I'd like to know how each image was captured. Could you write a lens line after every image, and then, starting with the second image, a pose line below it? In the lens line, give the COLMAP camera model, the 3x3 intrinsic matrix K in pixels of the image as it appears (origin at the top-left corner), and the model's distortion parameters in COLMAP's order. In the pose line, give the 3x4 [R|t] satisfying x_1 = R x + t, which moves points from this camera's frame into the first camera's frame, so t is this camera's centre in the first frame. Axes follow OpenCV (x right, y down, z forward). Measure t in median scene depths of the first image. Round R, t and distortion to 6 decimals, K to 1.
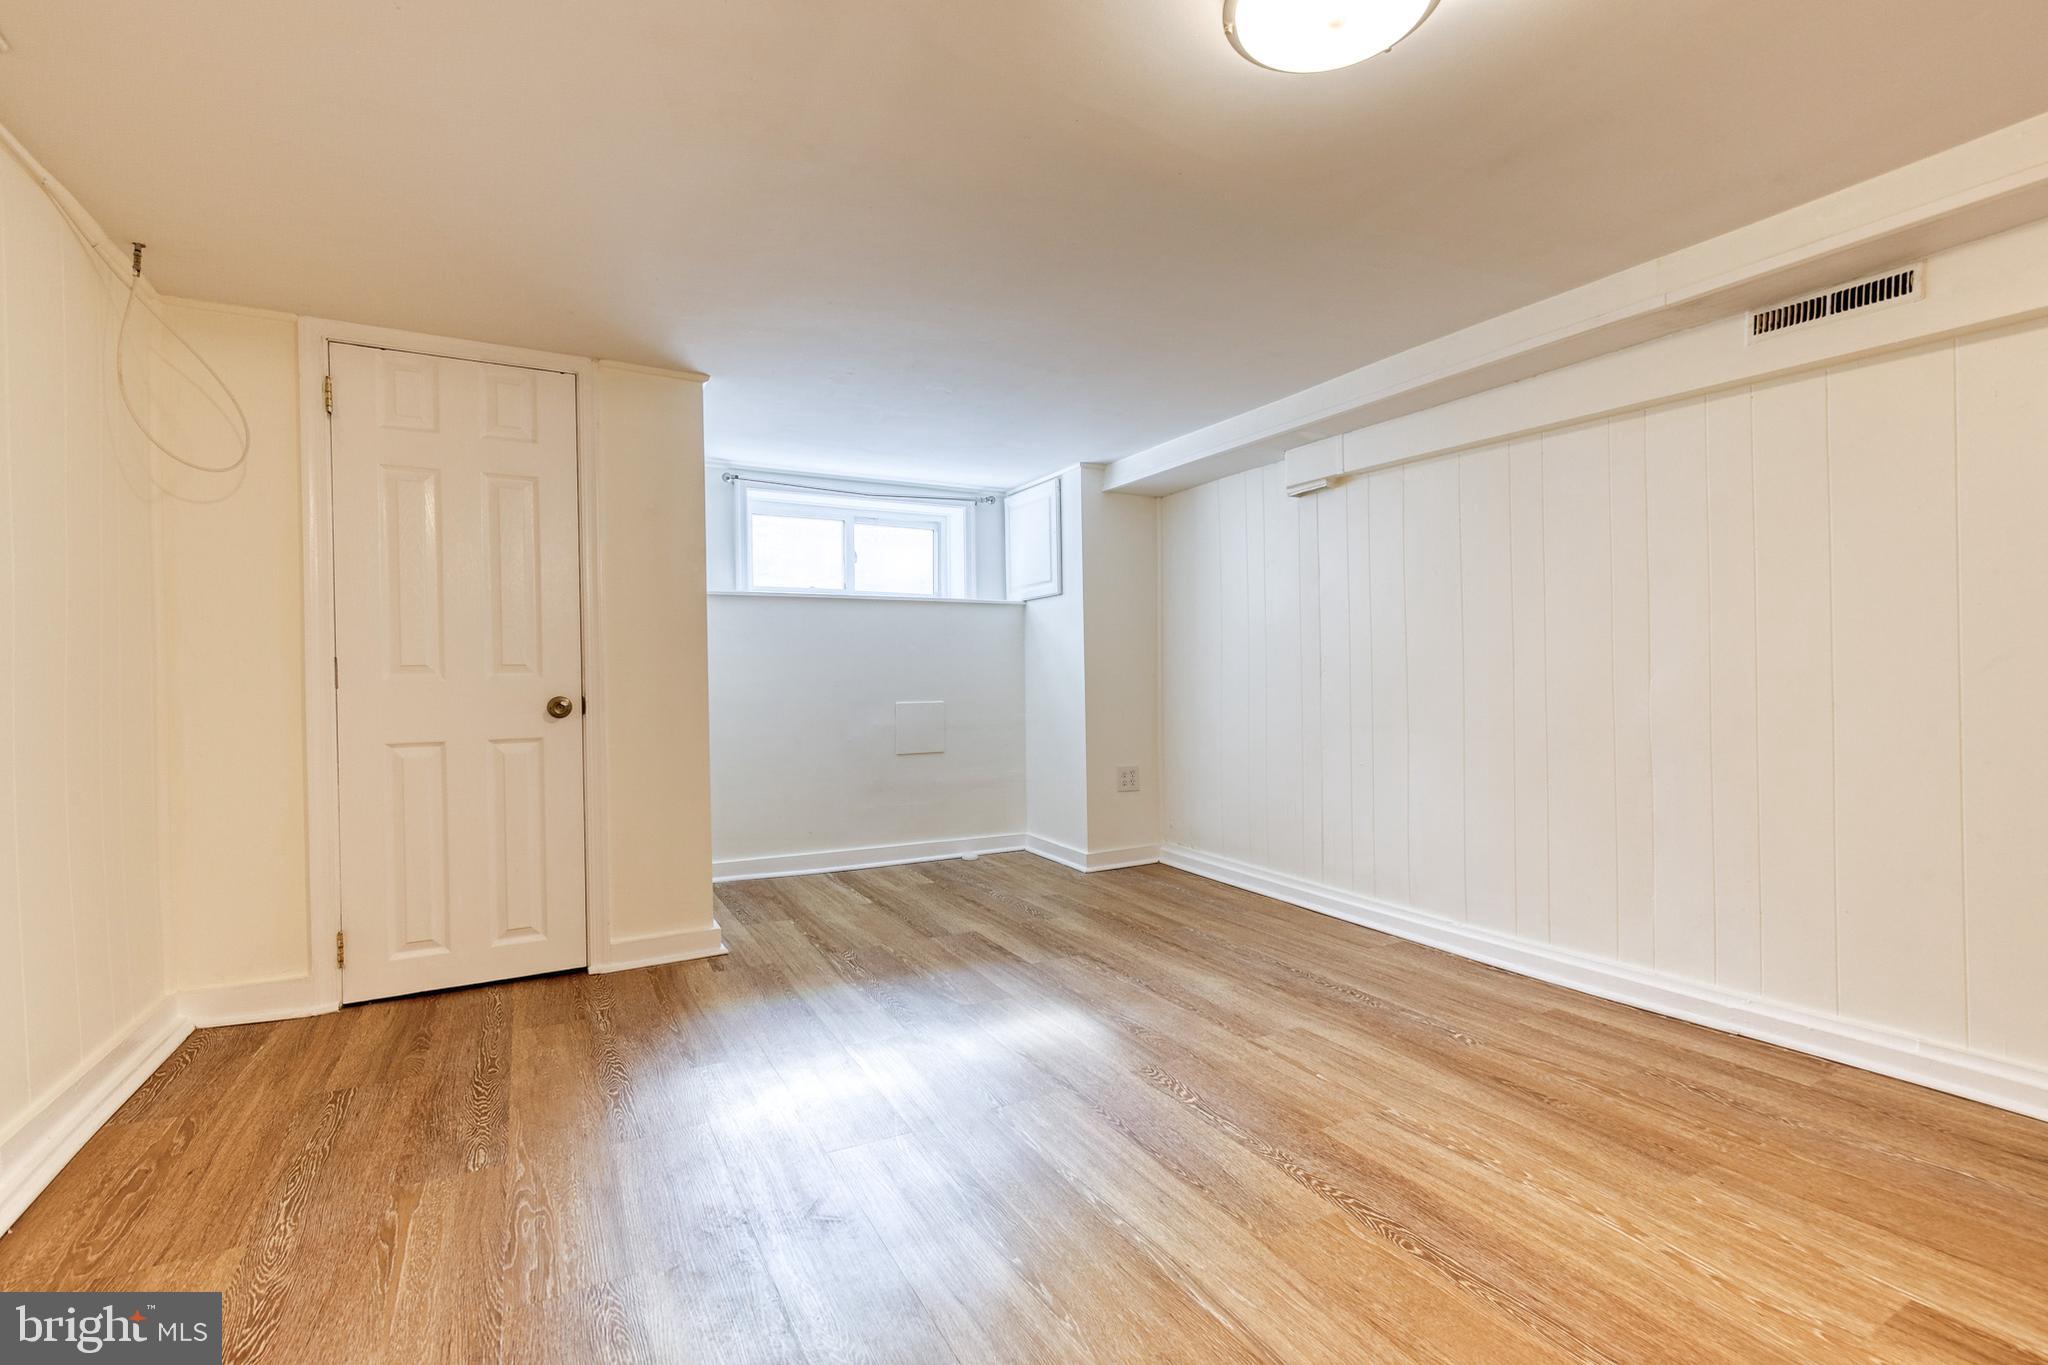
lens RADIAL K [[924.2, 0, 1037.7], [0, 924.2, 687.5], [0, 0, 1]] dist [0.011014, -0.002560]
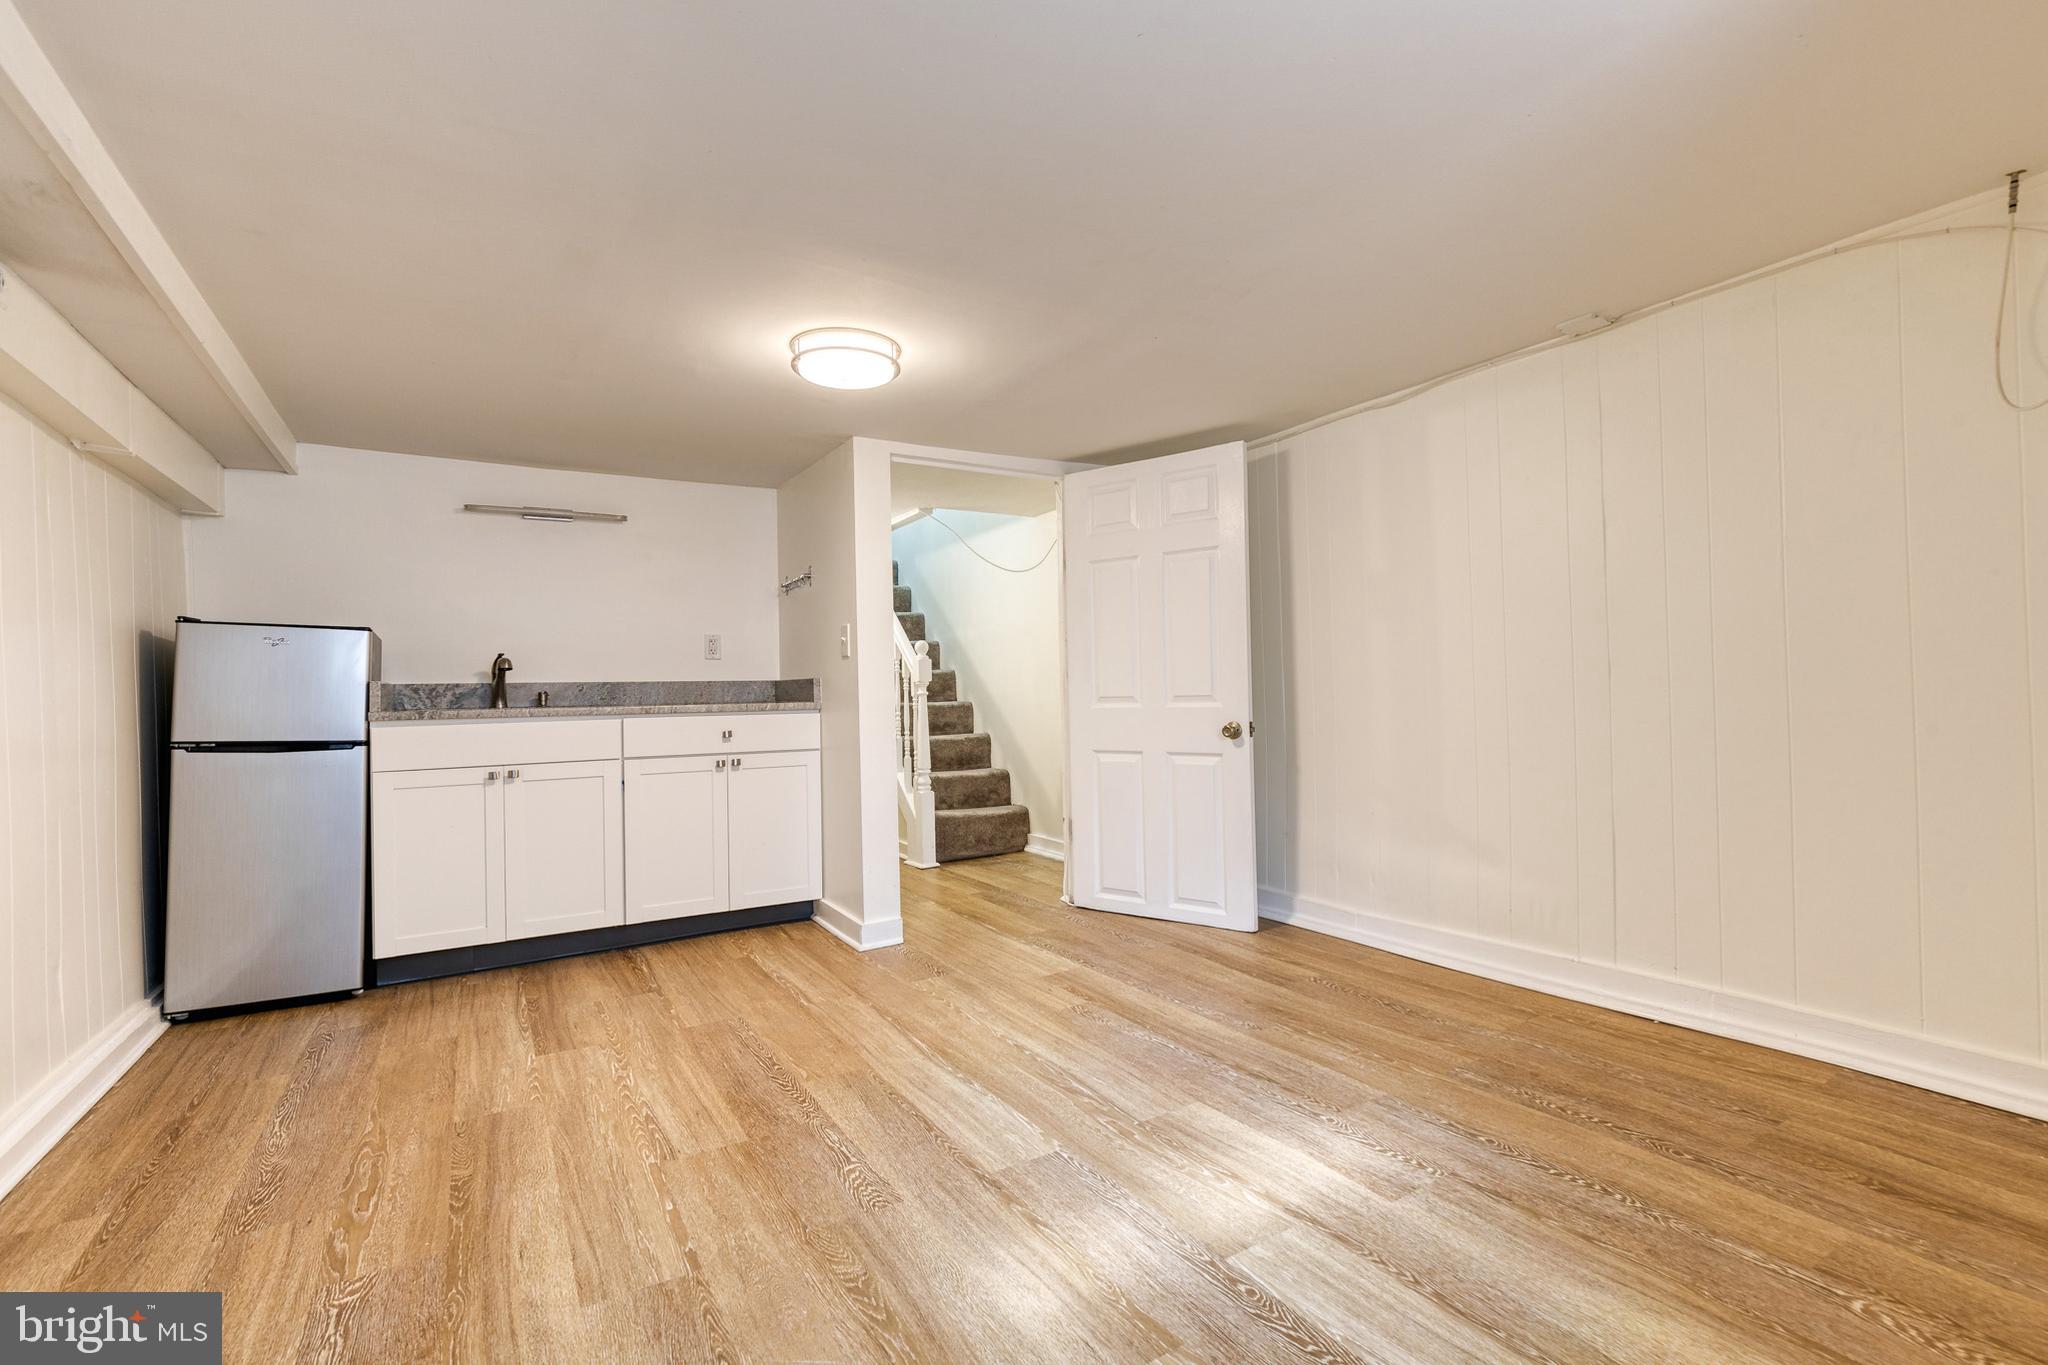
lens RADIAL K [[924.2, 0, 1037.7], [0, 924.2, 687.5], [0, 0, 1]] dist [0.011014, -0.002560]
pose [[-0.998639, 0.034574, -0.039036, 0.001041], [0.034480, 0.999401, 0.003080, -0.025194], [0.039119, 0.001730, -0.999233, 1.972090]]
